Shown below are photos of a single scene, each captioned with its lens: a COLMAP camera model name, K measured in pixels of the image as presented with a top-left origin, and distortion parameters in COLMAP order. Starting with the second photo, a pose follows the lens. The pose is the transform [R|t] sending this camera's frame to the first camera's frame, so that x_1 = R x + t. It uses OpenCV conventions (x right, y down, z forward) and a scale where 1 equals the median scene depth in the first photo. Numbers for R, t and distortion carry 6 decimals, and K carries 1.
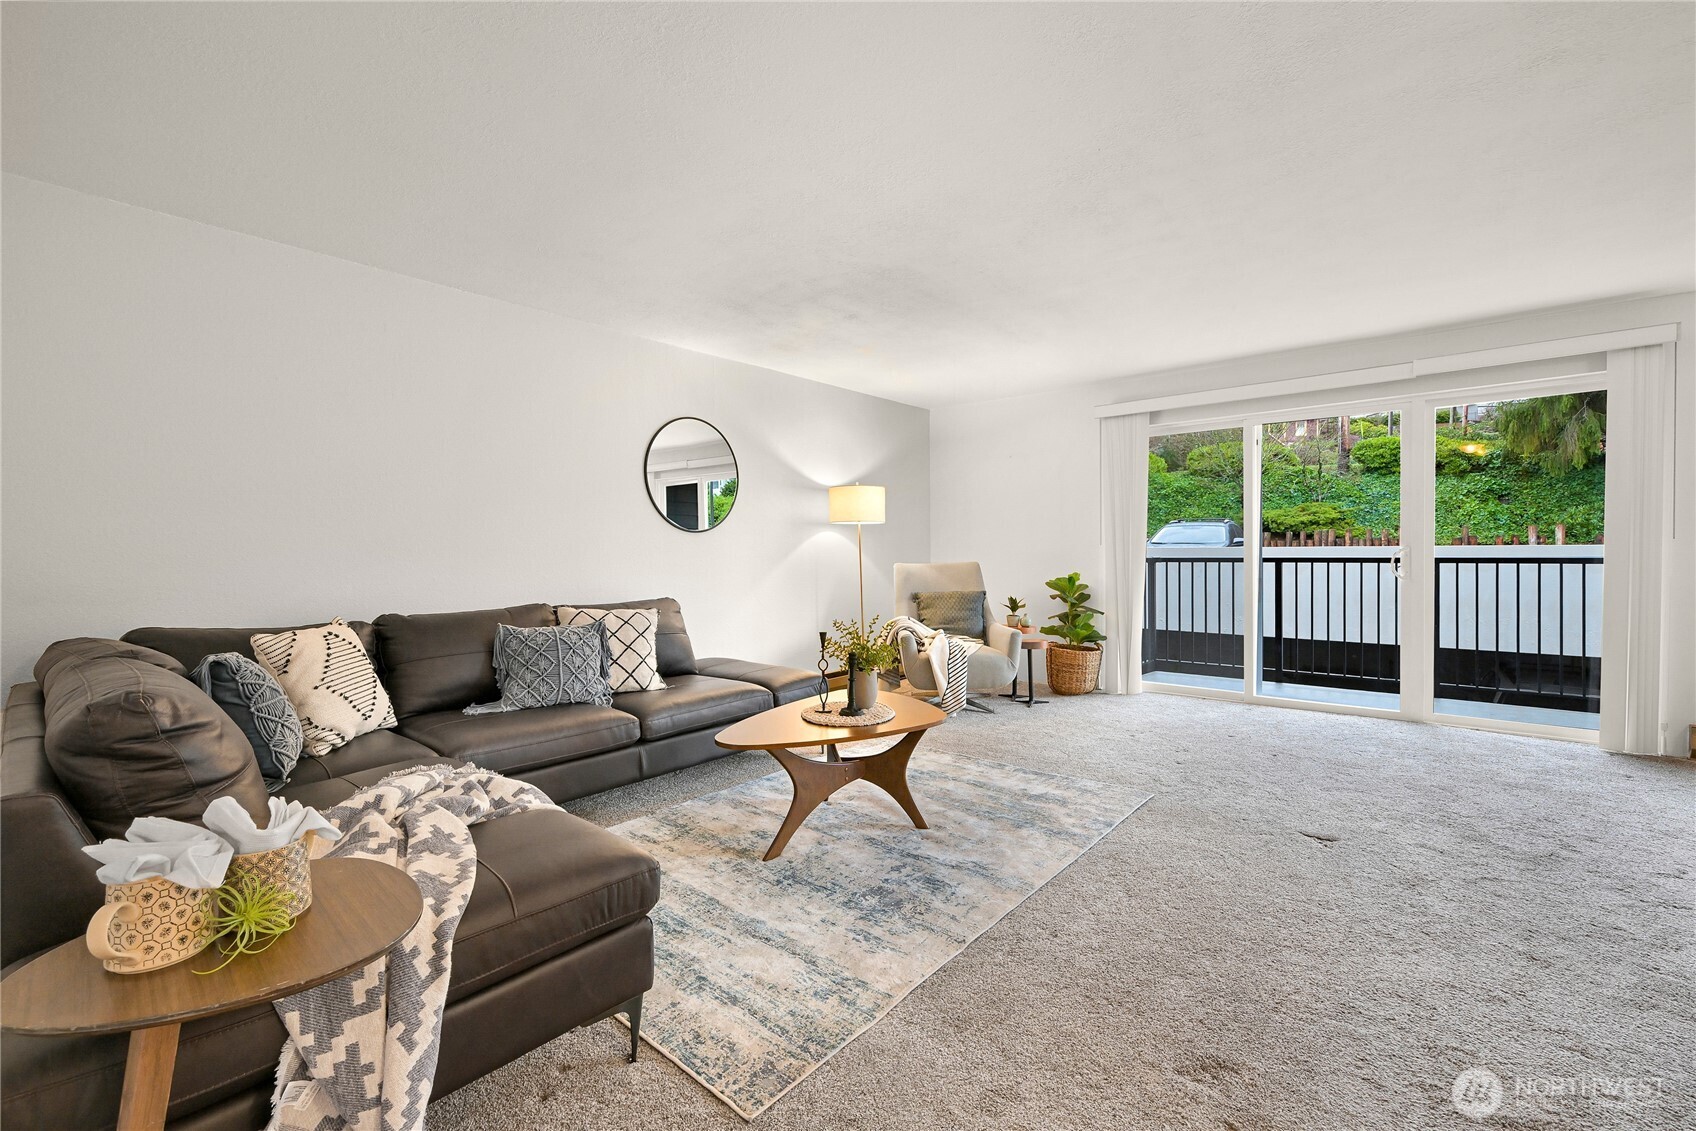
lens RADIAL K [[723.9, 0, 853.4], [0, 723.9, 562.5], [0, 0, 1]] dist [0.001453, 0.000006]
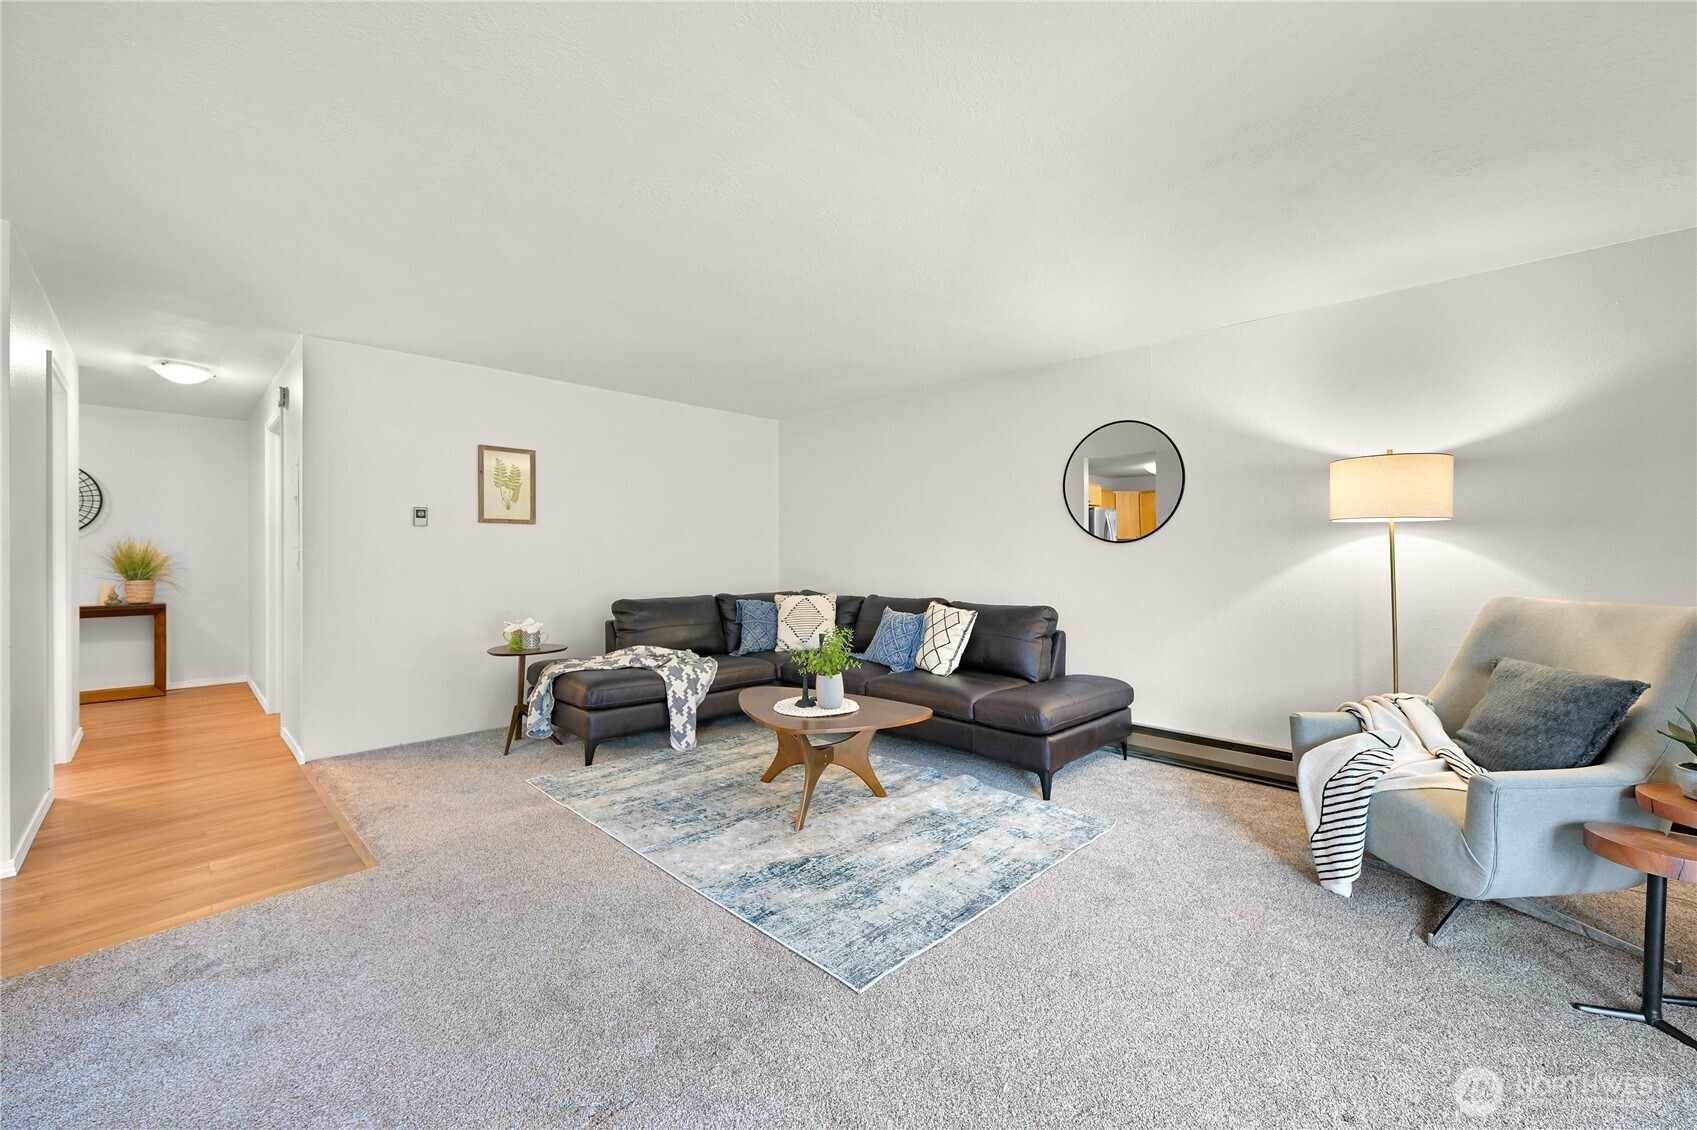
lens RADIAL K [[665.0, 0, 852.2], [0, 665.0, 563.2], [0, 0, 1]] dist [-0.007236, 0.000423]
pose [[-0.074465, 0.019236, -0.997038, 1.100808], [-0.017540, 0.999634, 0.020596, -0.042941], [0.997069, 0.019022, -0.074100, 1.200842]]
